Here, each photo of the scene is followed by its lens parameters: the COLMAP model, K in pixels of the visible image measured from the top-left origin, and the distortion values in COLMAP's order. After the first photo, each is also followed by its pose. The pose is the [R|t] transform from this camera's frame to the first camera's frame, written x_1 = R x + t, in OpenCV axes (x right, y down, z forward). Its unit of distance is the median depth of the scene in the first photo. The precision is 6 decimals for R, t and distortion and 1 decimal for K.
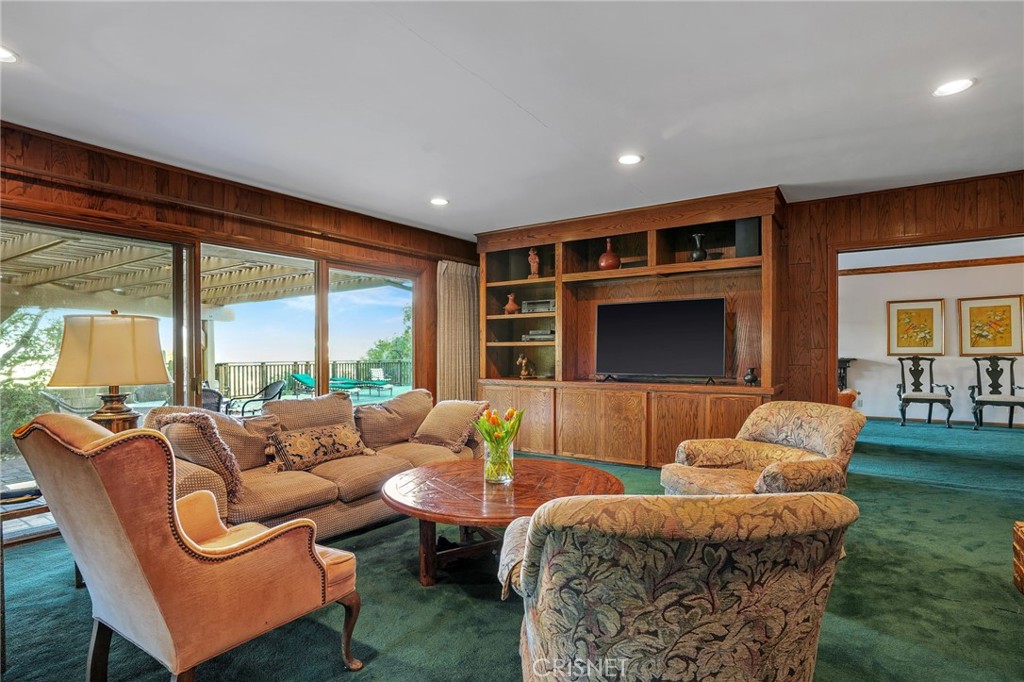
lens RADIAL K [[538.4, 0, 513.4], [0, 538.4, 353.8], [0, 0, 1]] dist [-0.024052, 0.000174]
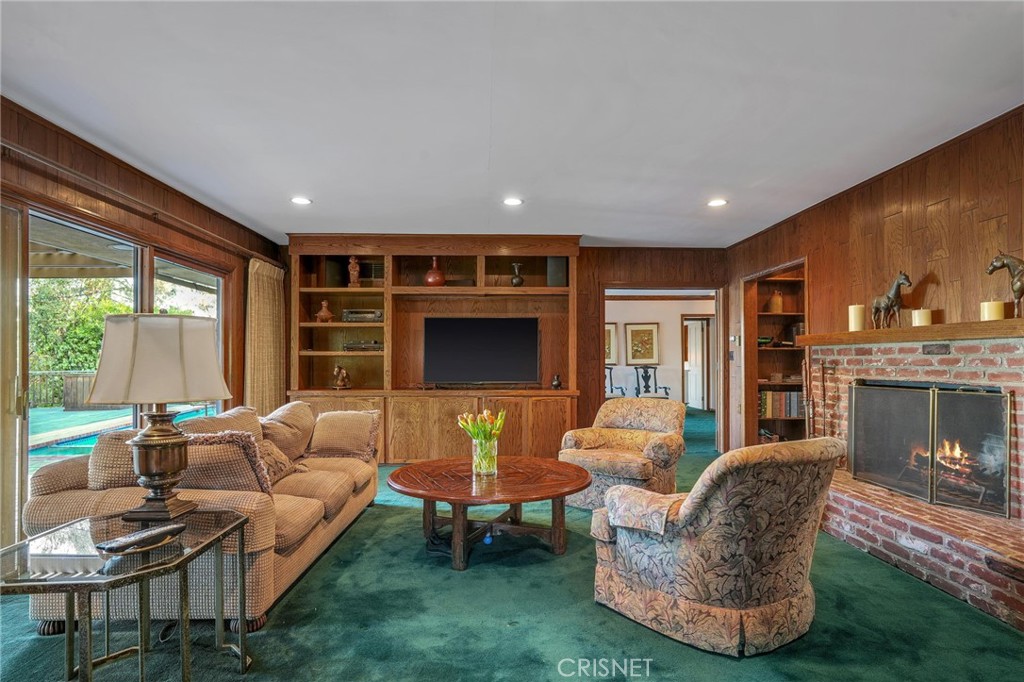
lens RADIAL K [[548.9, 0, 520.4], [0, 548.9, 345.8], [0, 0, 1]] dist [0.000426, 0.000298]
pose [[0.817770, 0.020430, 0.575182, -0.314119], [-0.001499, 0.999442, -0.033368, 0.000670], [-0.575543, 0.026425, 0.817344, 0.001187]]
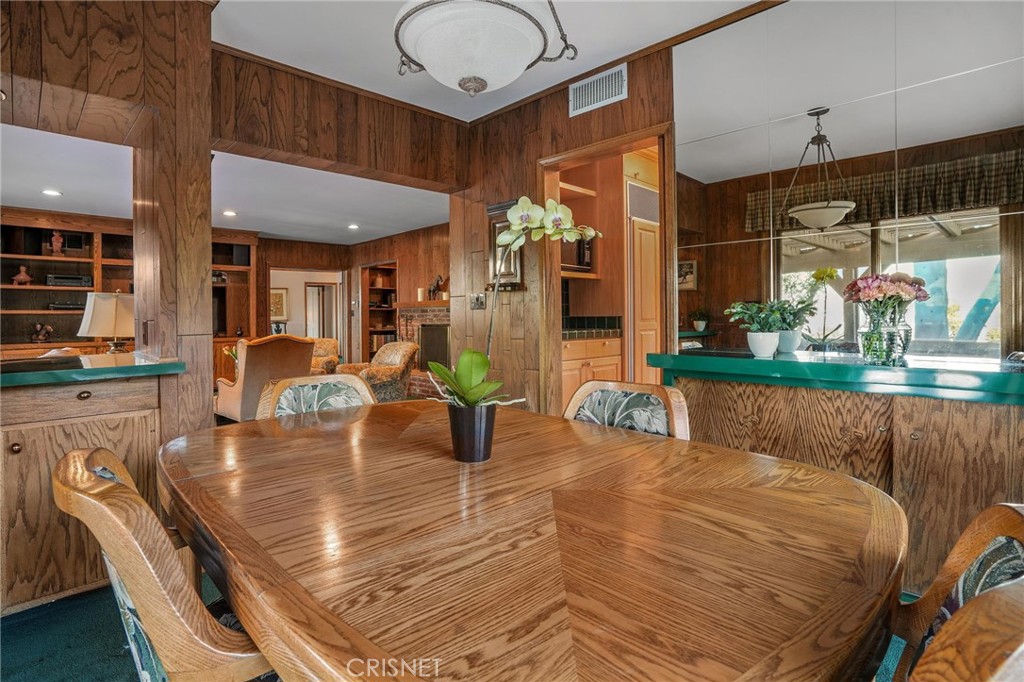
lens RADIAL K [[500.6, 0, 512.0], [0, 500.6, 341.0], [0, 0, 1]] dist [-0.056820, 0.031233]
pose [[0.224216, -0.043073, 0.973587, -0.849945], [0.010448, 0.999072, 0.041794, 0.011975], [-0.974483, 0.000801, 0.224458, -0.226059]]
